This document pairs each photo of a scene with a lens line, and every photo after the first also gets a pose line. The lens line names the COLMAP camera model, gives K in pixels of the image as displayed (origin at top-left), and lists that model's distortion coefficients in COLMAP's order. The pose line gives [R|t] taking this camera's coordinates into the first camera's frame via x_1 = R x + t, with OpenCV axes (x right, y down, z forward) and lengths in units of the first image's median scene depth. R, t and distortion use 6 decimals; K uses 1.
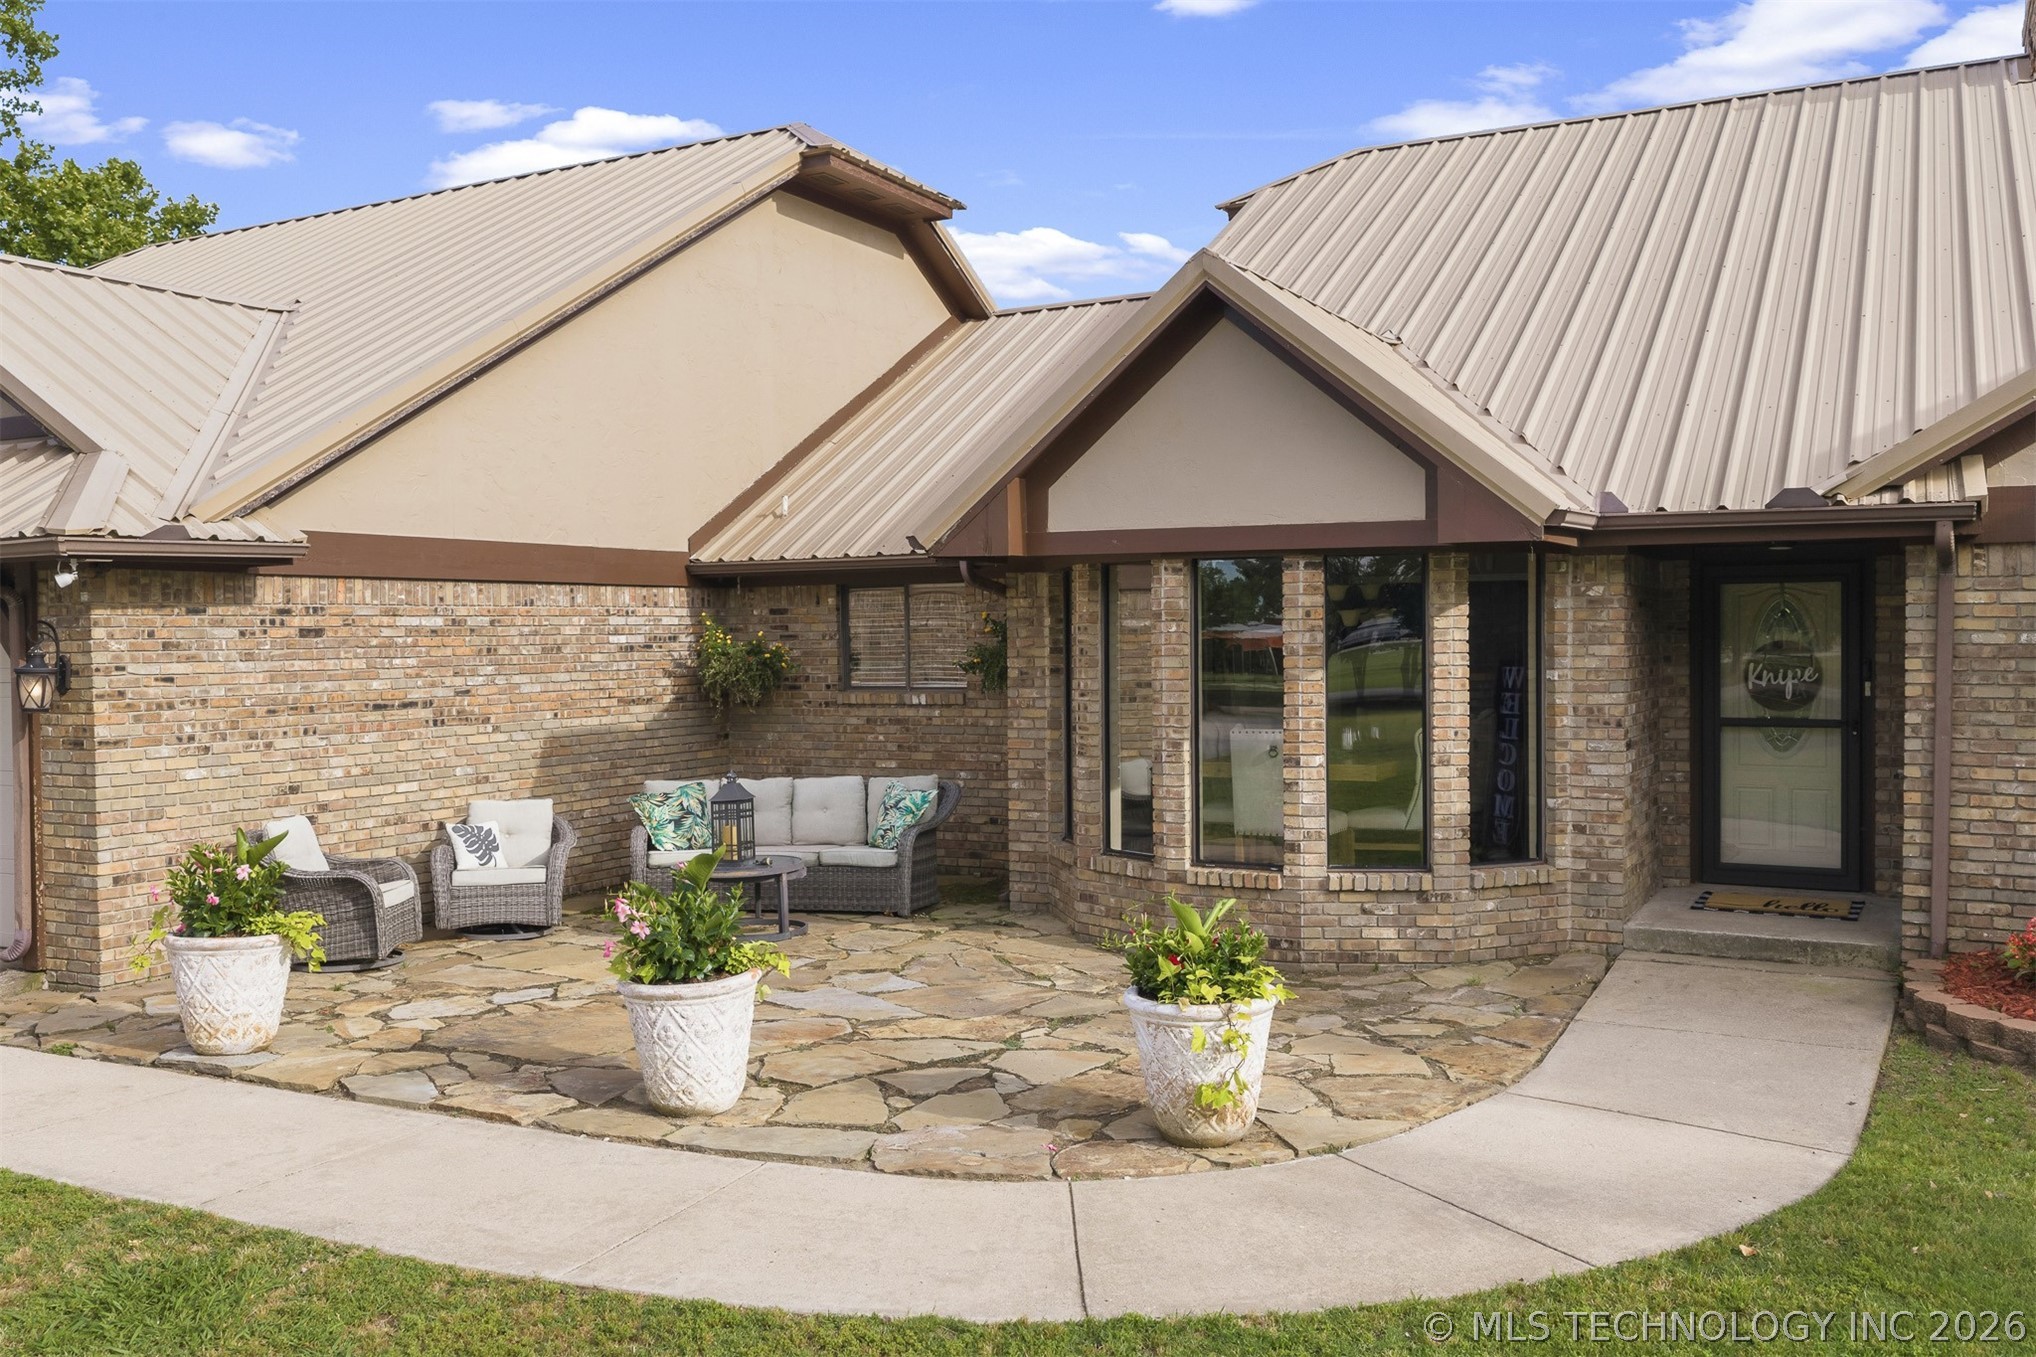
lens RADIAL K [[1638.1, 0, 980.4], [0, 1638.1, 681.4], [0, 0, 1]] dist [0.000210, 0.006343]
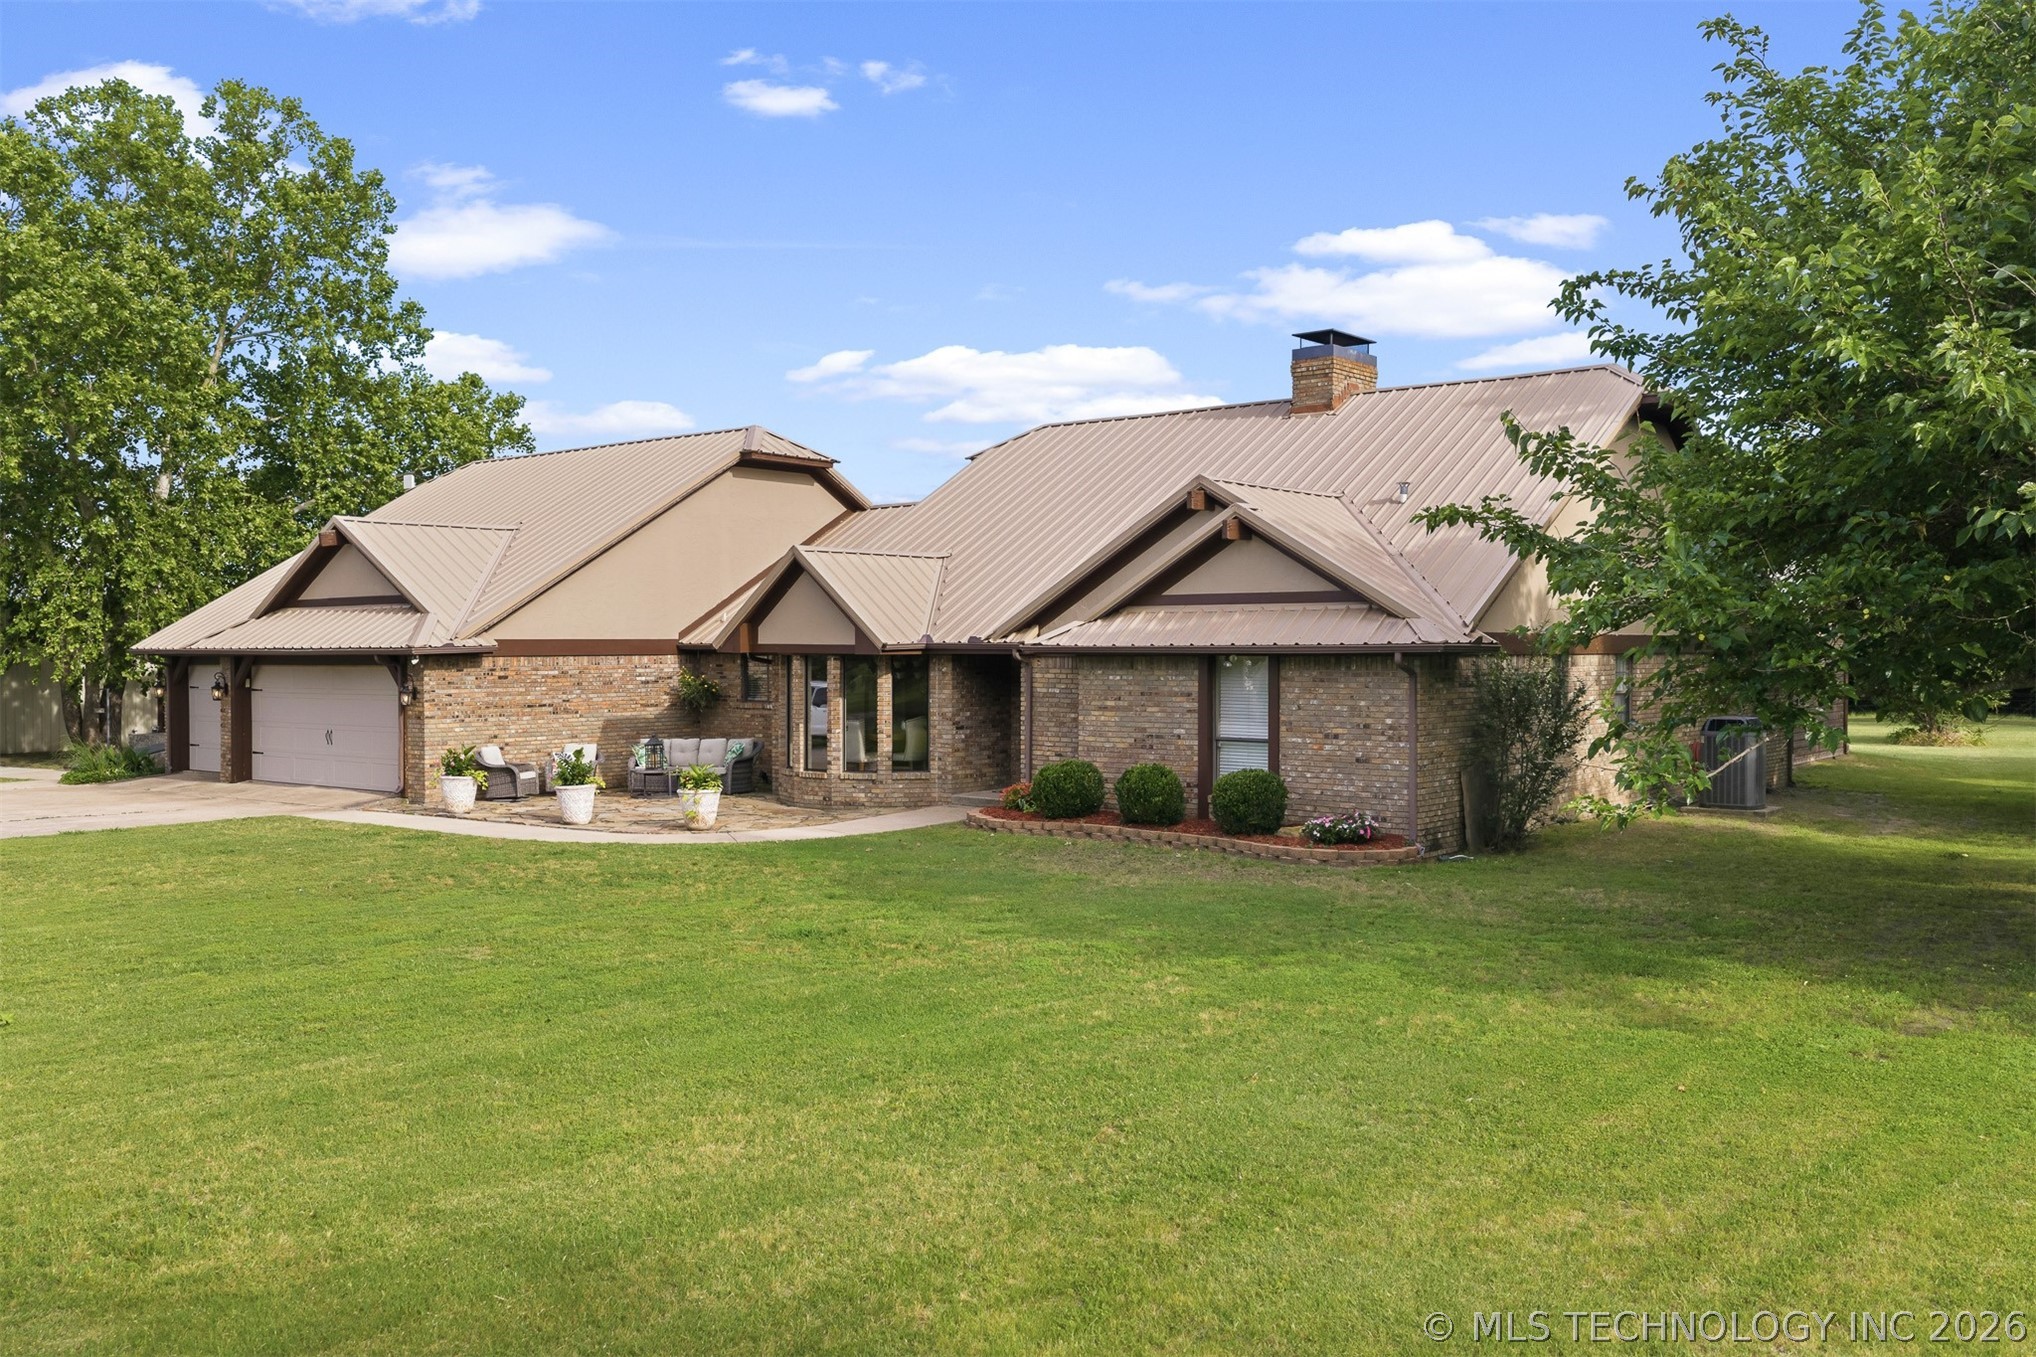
lens RADIAL K [[1705.7, 0, 1018.0], [0, 1705.7, 678.5], [0, 0, 1]] dist [0.009226, -0.018623]
pose [[0.981161, 0.011416, -0.192853, 1.008738], [-0.012545, 0.999911, -0.004635, -0.028157], [0.192783, 0.006967, 0.981217, -1.656603]]
